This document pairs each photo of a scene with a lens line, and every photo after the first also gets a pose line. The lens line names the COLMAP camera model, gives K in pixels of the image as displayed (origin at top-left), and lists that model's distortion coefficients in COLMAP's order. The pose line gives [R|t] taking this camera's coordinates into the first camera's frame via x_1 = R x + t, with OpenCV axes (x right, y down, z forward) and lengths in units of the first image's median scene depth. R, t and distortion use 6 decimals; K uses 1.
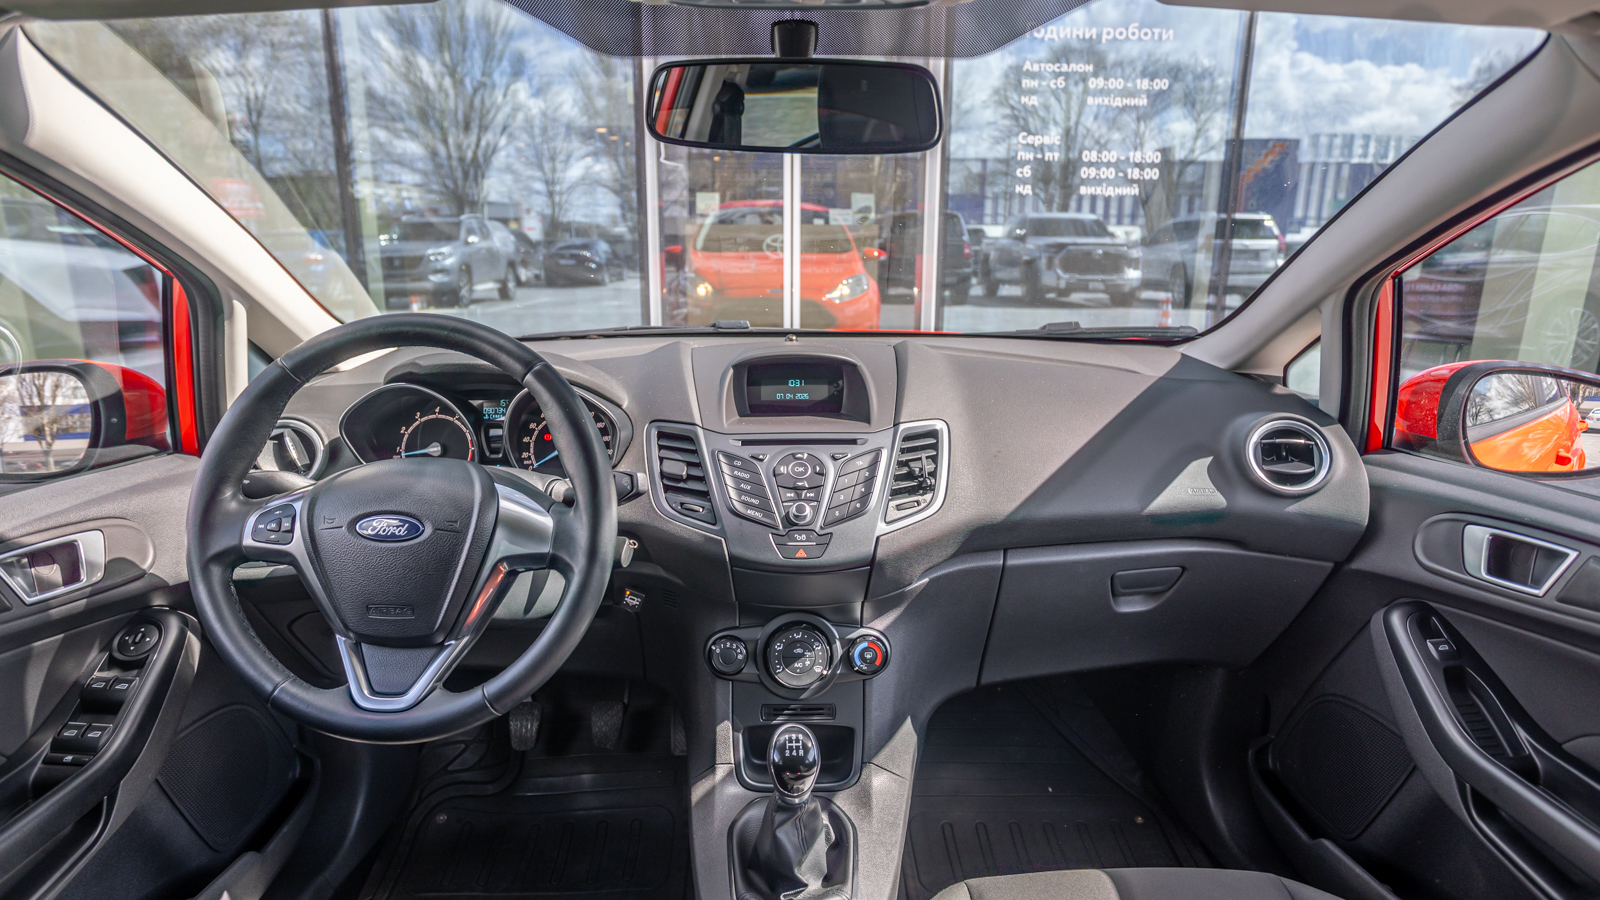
lens RADIAL K [[914.1, 0, 800.1], [0, 914.1, 473.9], [0, 0, 1]] dist [-0.049876, 0.028957]
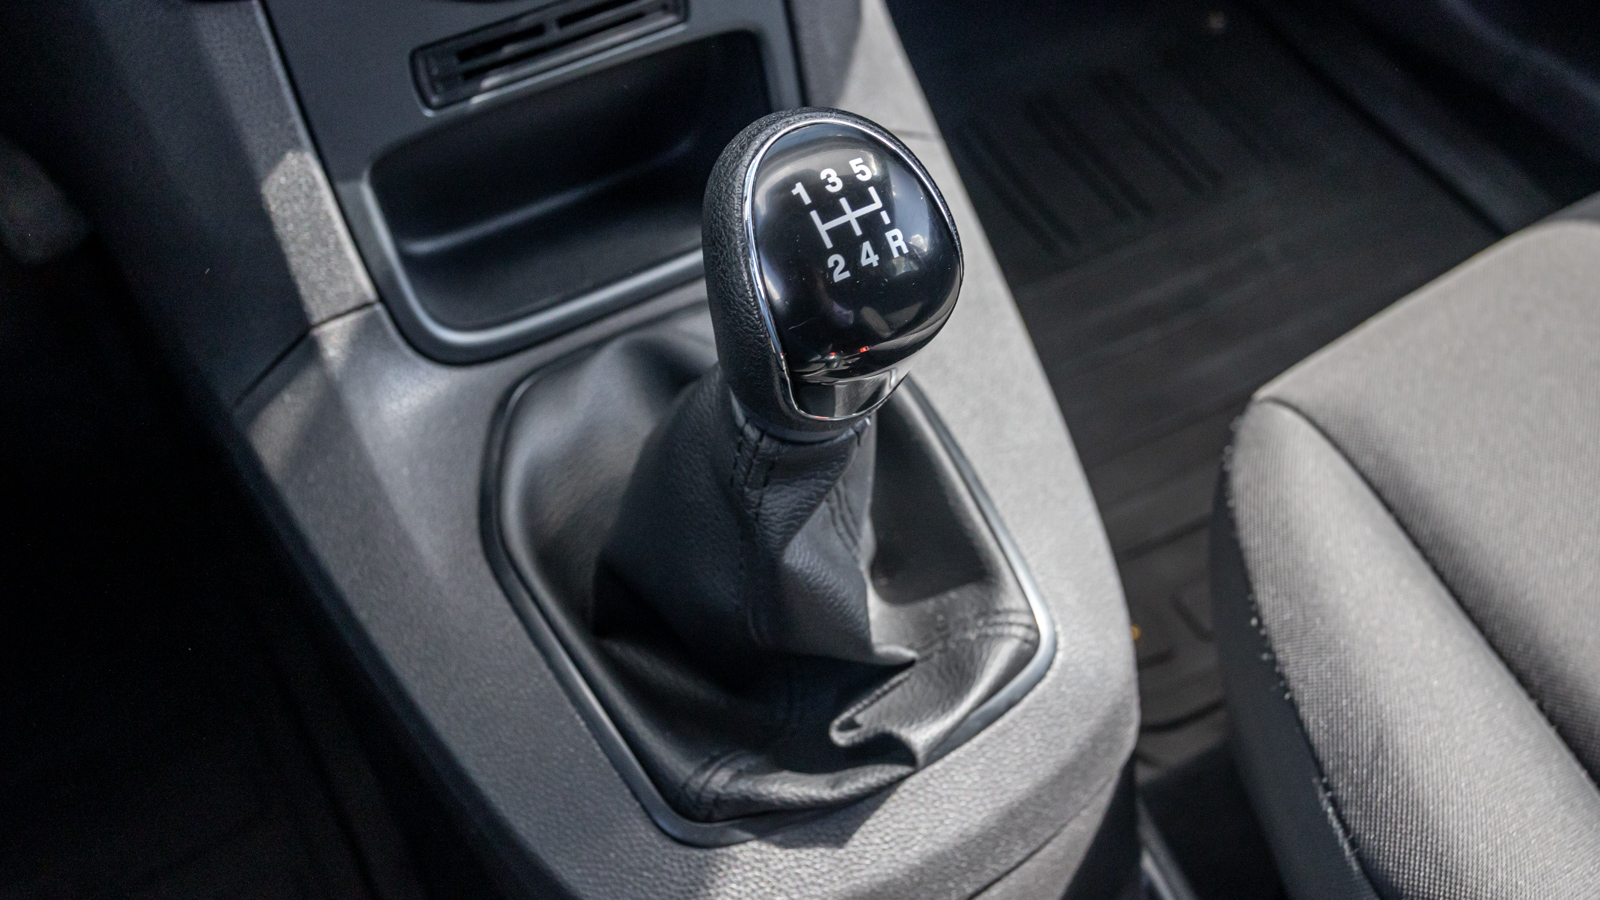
lens RADIAL K [[1490.9, 0, 800.0], [0, 1490.9, 450.0], [0, 0, 1]] dist [-0.001306, -0.000593]
pose [[0.876263, -0.383125, 0.292195, -0.112056], [0.146914, 0.789993, 0.595254, 0.118178], [-0.458889, -0.478672, 0.748528, 0.619277]]
